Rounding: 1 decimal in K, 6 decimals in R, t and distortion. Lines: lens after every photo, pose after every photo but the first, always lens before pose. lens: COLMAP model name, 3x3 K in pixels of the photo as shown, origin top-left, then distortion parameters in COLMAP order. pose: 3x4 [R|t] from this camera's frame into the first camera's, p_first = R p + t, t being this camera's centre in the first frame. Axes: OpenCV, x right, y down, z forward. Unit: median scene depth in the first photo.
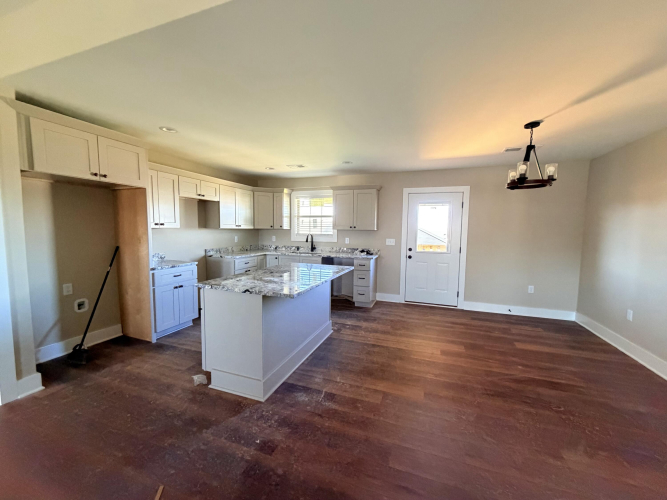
lens RADIAL K [[268.2, 0, 334.5], [0, 268.2, 251.3], [0, 0, 1]] dist [-0.002834, 0.003001]
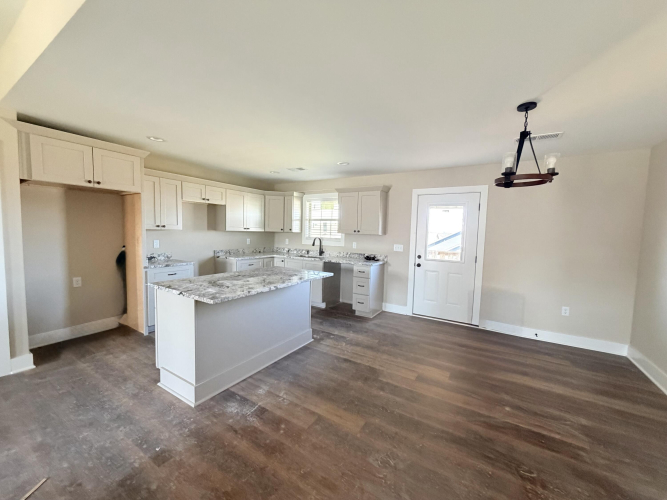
lens RADIAL K [[268.2, 0, 332.8], [0, 268.2, 251.6], [0, 0, 1]] dist [-0.002834, 0.003001]
pose [[0.978385, 0.028457, -0.204825, 0.257871], [-0.030757, 0.999494, -0.008051, -0.011213], [0.204493, 0.014177, 0.978765, 0.080372]]
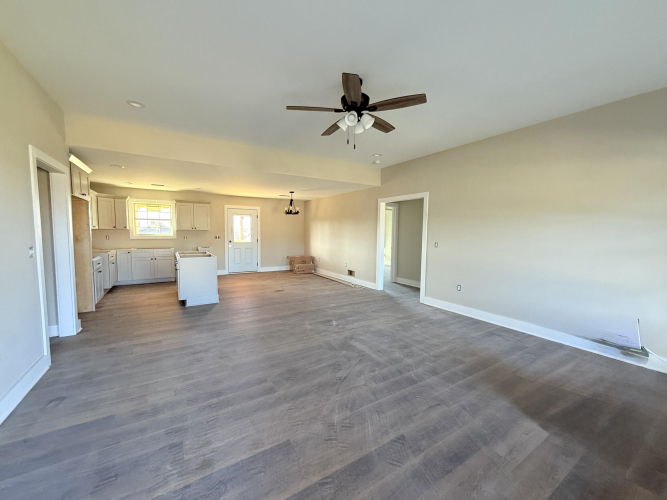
lens RADIAL K [[269.6, 0, 333.0], [0, 269.6, 252.1], [0, 0, 1]] dist [0.005717, -0.000415]
pose [[0.622299, -0.064438, 0.780123, -0.906801], [0.063705, 0.997469, 0.031574, 0.066535], [-0.780183, 0.030049, 0.624829, -0.792107]]
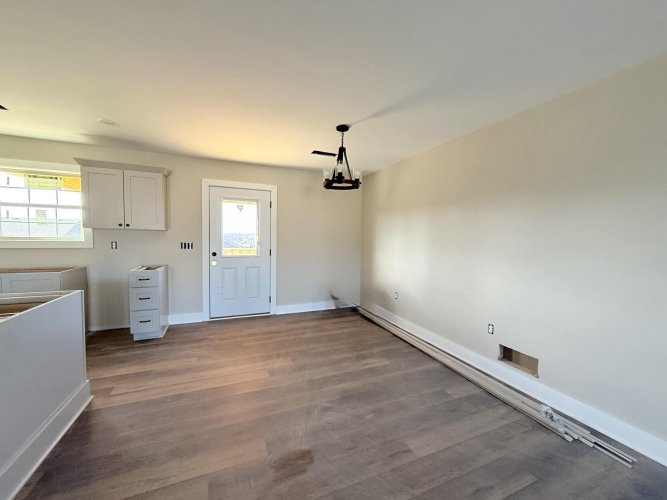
lens RADIAL K [[269.6, 0, 334.7], [0, 269.6, 250.5], [0, 0, 1]] dist [0.005717, -0.000415]
pose [[0.734152, -0.033148, 0.678176, -0.009835], [0.050117, 0.998729, -0.005438, 0.007053], [-0.677133, 0.037980, 0.734880, 0.197317]]
